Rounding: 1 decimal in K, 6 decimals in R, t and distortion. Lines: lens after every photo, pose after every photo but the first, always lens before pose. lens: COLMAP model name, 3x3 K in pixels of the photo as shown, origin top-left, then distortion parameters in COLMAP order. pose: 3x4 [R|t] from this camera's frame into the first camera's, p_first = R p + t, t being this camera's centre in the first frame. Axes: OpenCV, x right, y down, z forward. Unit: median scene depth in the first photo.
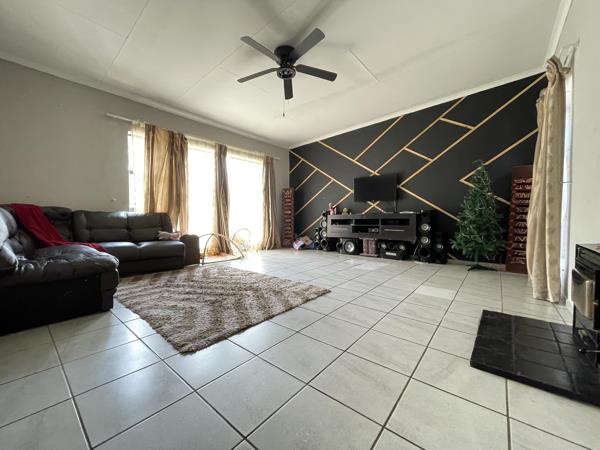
lens RADIAL K [[241.3, 0, 300.0], [0, 241.3, 225.0], [0, 0, 1]] dist [0.002339, 0.000303]
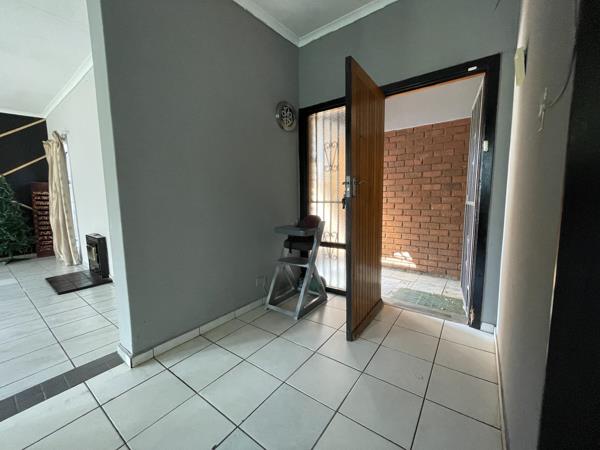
lens RADIAL K [[241.3, 0, 300.0], [0, 241.3, 225.0], [0, 0, 1]] dist [0.002339, 0.000303]
pose [[-0.057933, -0.108947, 0.992358, -0.591936], [0.043161, 0.992825, 0.111518, -0.084927], [-0.997387, 0.049291, -0.052815, -0.437115]]
